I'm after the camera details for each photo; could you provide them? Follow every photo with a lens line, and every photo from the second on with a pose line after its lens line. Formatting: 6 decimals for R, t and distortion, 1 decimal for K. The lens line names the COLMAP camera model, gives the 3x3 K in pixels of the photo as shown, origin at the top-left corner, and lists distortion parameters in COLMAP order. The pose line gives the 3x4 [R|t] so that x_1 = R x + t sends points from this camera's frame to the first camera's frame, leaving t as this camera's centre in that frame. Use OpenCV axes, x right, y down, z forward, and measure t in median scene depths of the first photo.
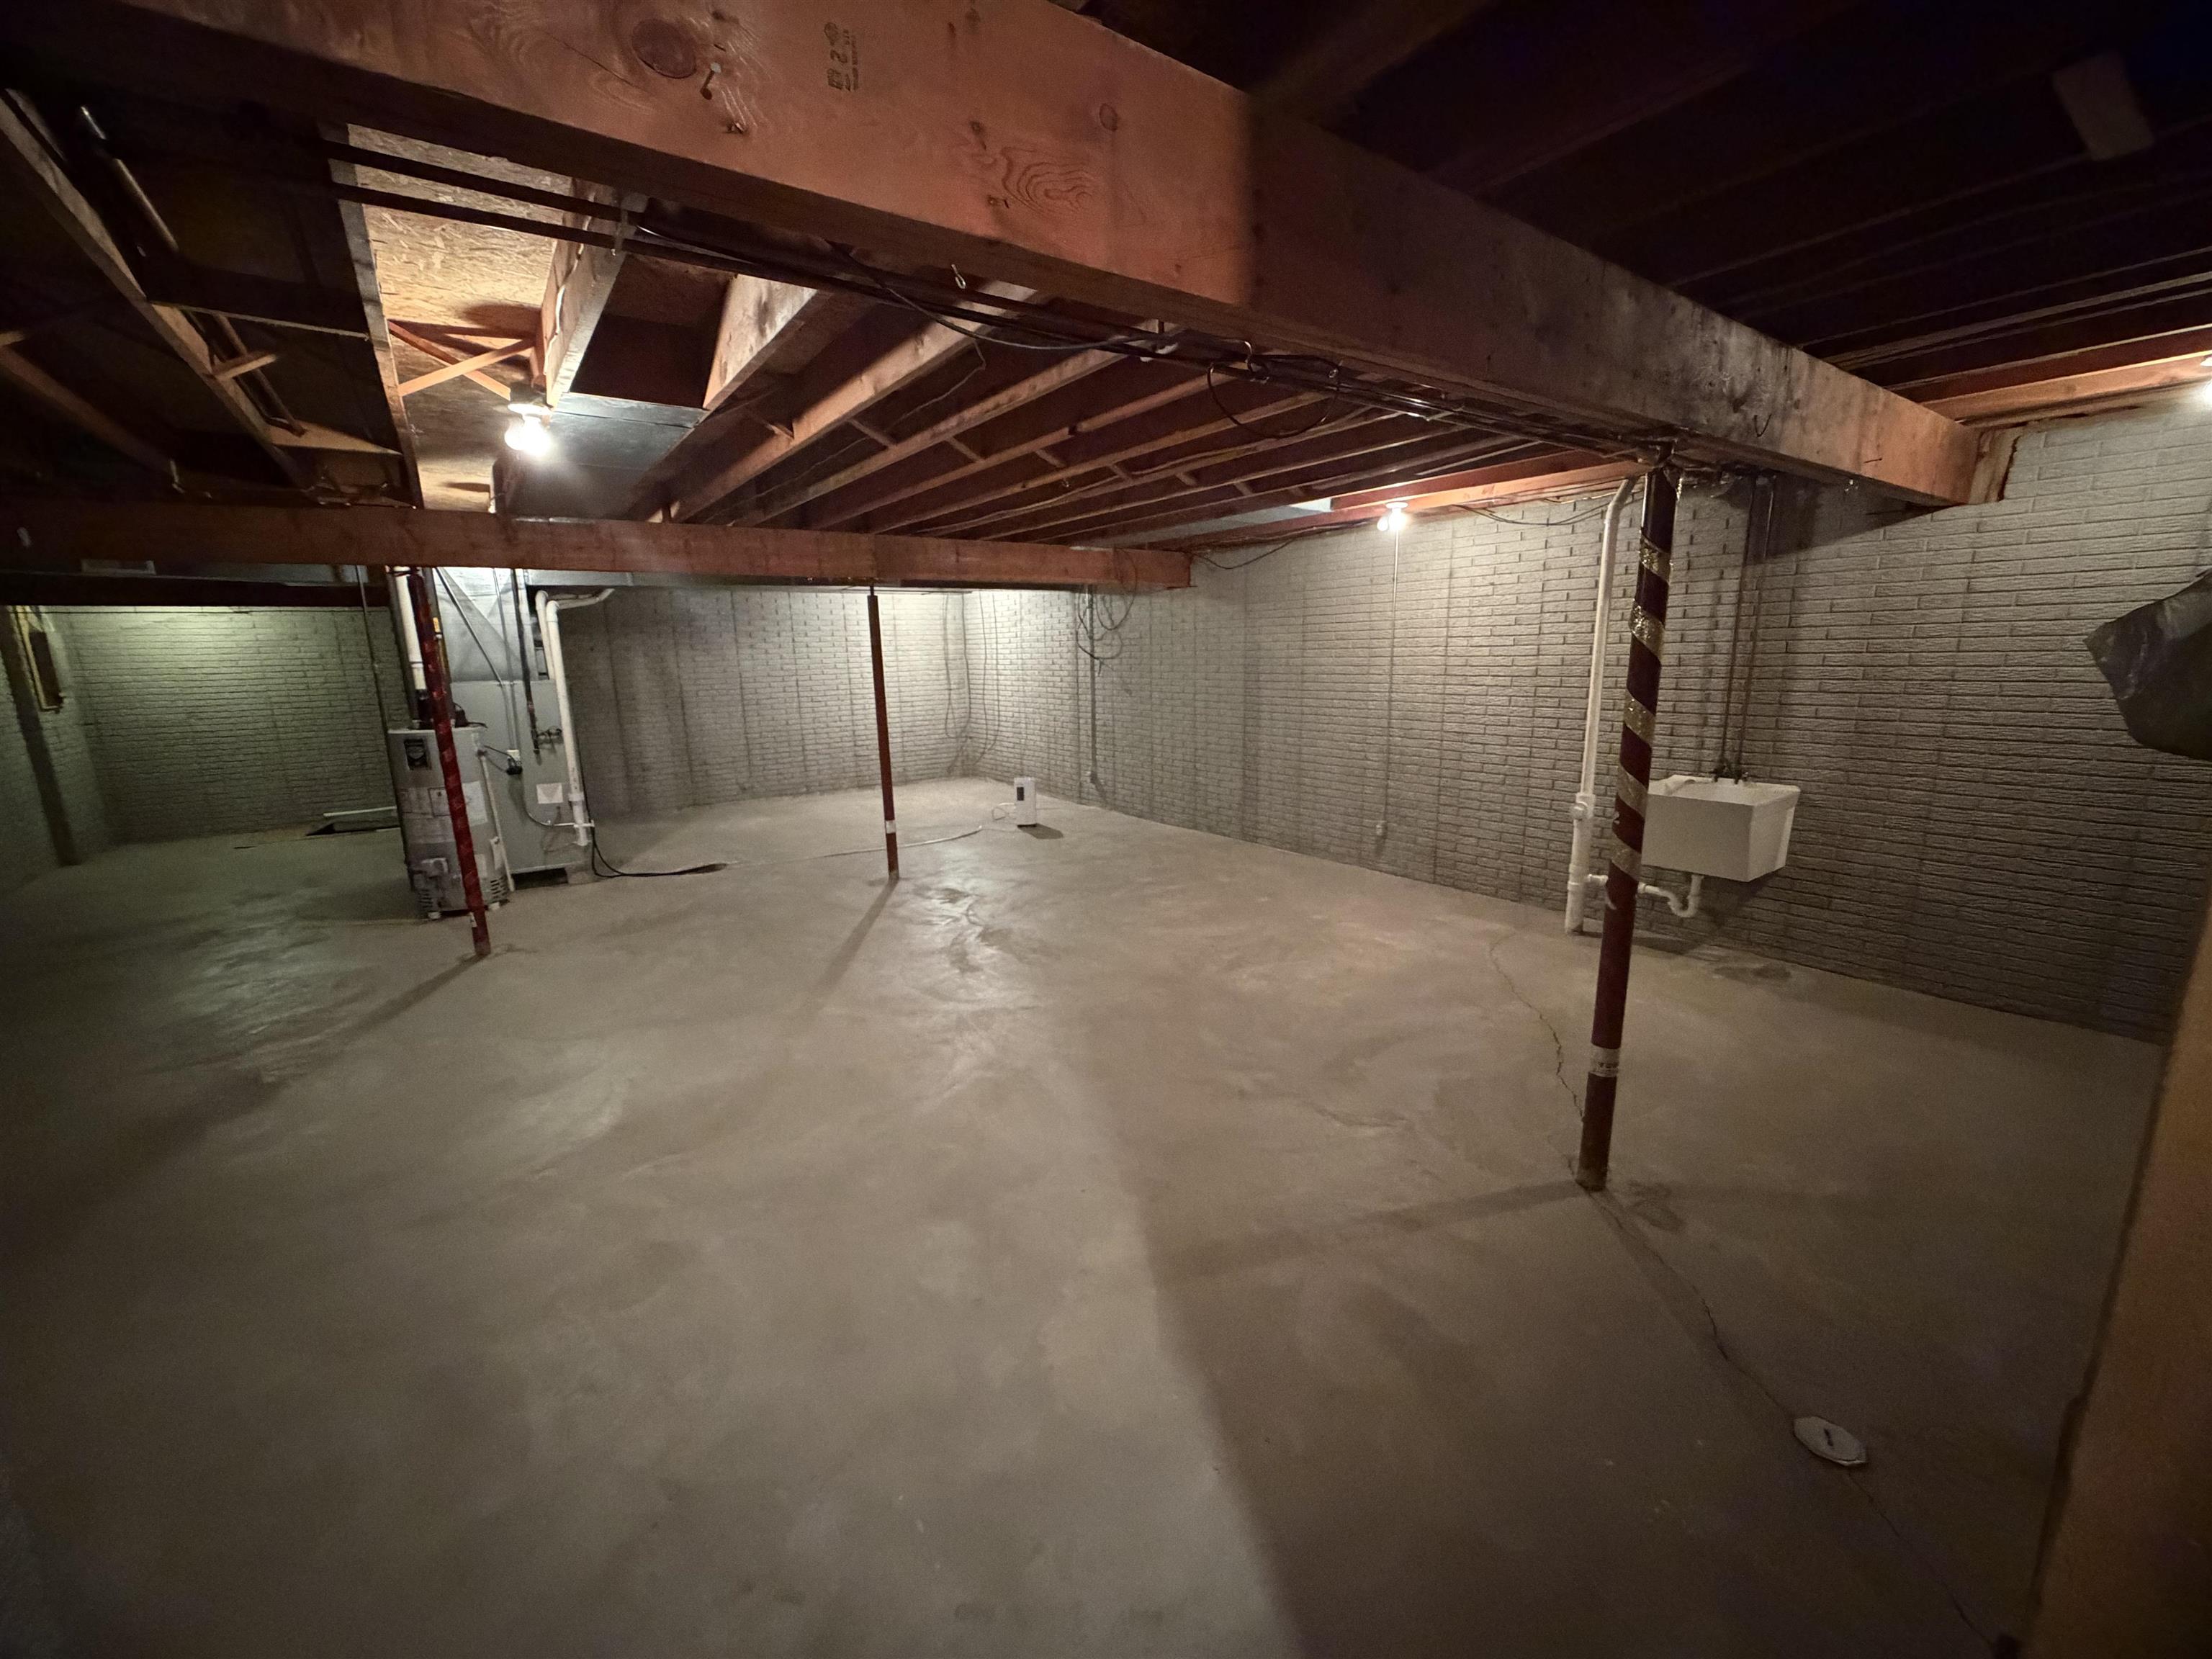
lens RADIAL K [[882.5, 0, 1099.9], [0, 882.5, 833.1], [0, 0, 1]] dist [0.001575, -0.000115]
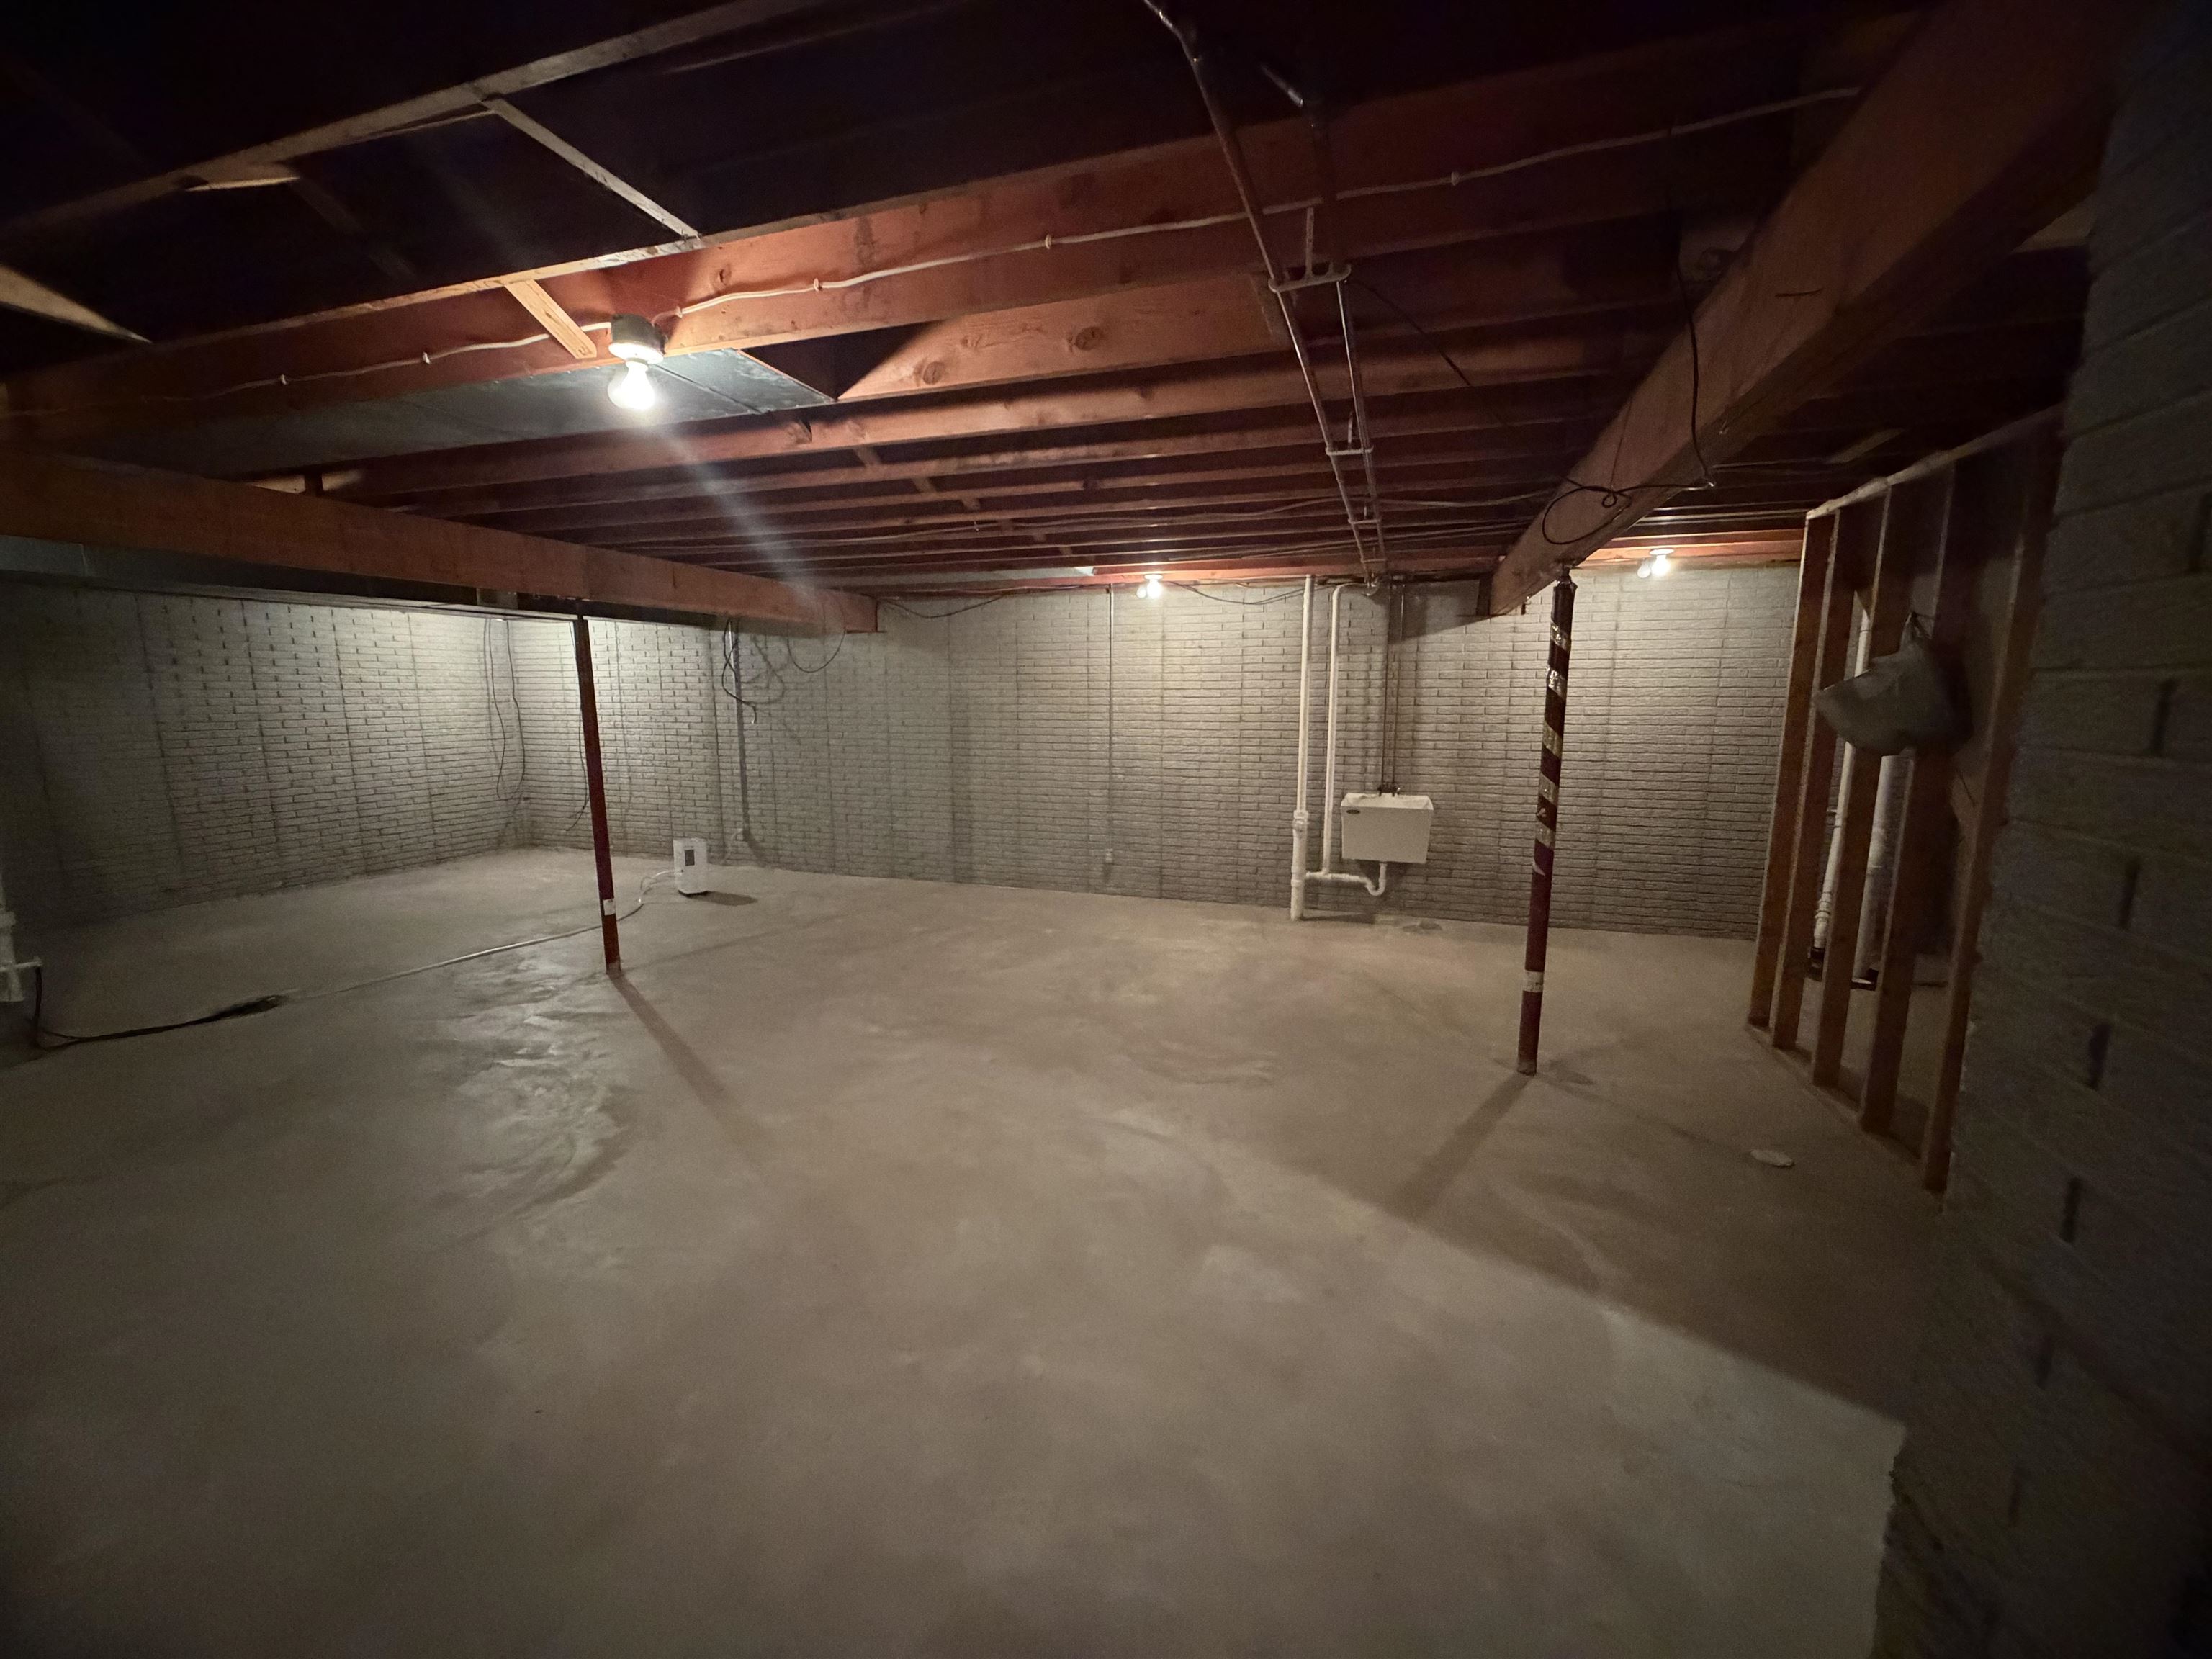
lens RADIAL K [[882.5, 0, 1101.5], [0, 882.5, 829.3], [0, 0, 1]] dist [0.001575, -0.000115]
pose [[0.810924, -0.067857, 0.581203, -0.404499], [0.102939, 0.994306, -0.027537, -0.010811], [-0.576026, 0.082159, 0.813292, 0.104229]]
